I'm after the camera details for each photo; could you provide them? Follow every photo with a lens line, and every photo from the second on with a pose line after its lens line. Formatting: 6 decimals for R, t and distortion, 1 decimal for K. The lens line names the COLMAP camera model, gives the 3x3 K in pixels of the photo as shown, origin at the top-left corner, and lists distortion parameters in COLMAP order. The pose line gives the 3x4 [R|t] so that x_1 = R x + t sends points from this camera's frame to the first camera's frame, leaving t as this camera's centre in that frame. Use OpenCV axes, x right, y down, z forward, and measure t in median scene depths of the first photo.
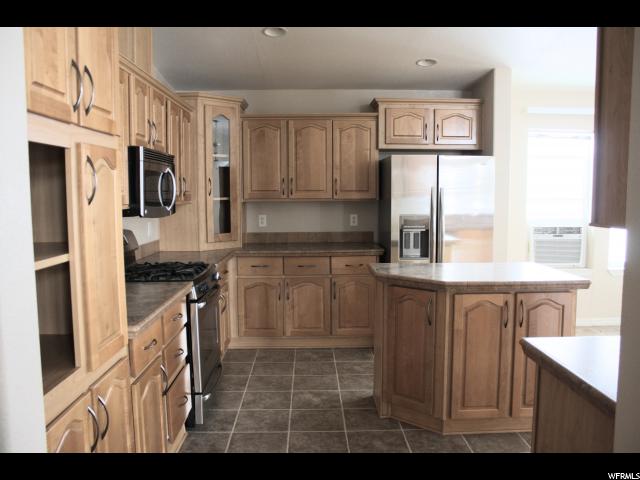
lens RADIAL K [[533.8, 0, 320.3], [0, 533.8, 237.5], [0, 0, 1]] dist [-0.158210, 0.141191]
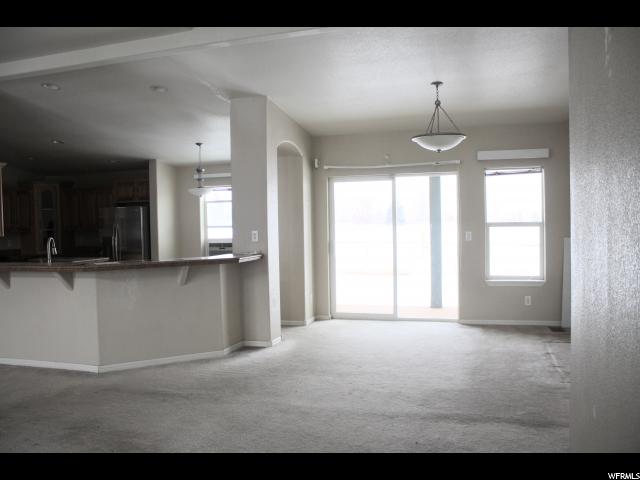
lens RADIAL K [[533.8, 0, 320.3], [0, 533.8, 237.5], [0, 0, 1]] dist [-0.158210, 0.141191]
pose [[0.955178, -0.006625, -0.295958, 1.410295], [-0.004890, 0.999260, -0.038152, 0.028309], [0.295991, 0.037889, 0.954439, -0.604147]]
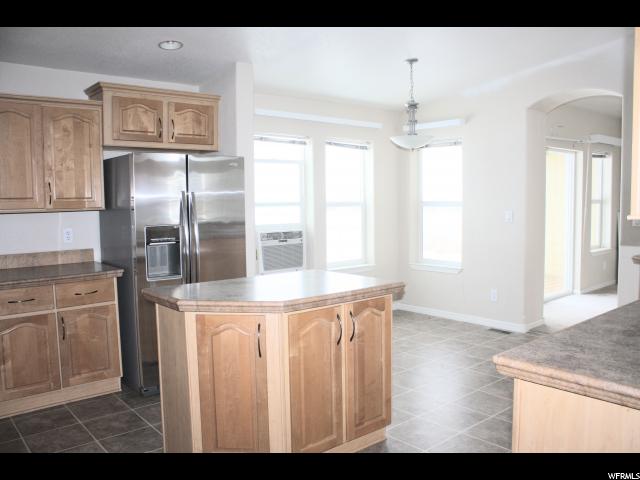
lens RADIAL K [[533.8, 0, 320.3], [0, 533.8, 237.5], [0, 0, 1]] dist [-0.158210, 0.141191]
pose [[0.766972, -0.050212, 0.639713, -0.151700], [0.060292, 0.998162, 0.006060, -0.012692], [-0.638842, 0.033922, 0.768590, 0.187601]]
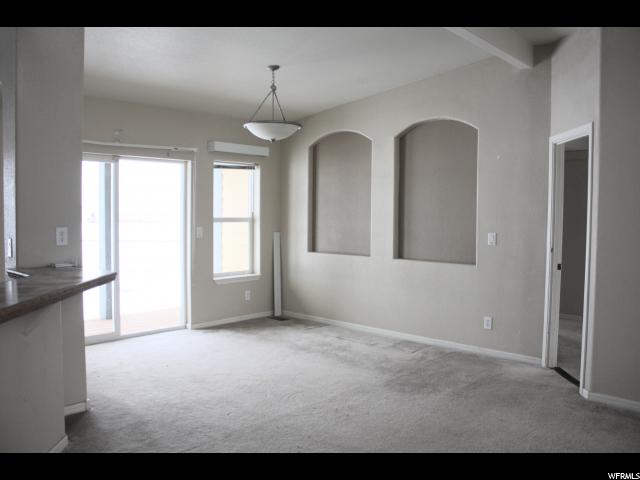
lens RADIAL K [[533.8, 0, 320.3], [0, 533.8, 237.5], [0, 0, 1]] dist [-0.158210, 0.141191]
pose [[0.682844, -0.026727, 0.730075, 0.605955], [0.043438, 0.999048, -0.004054, -0.001286], [-0.729272, 0.034482, 0.683355, -0.230757]]
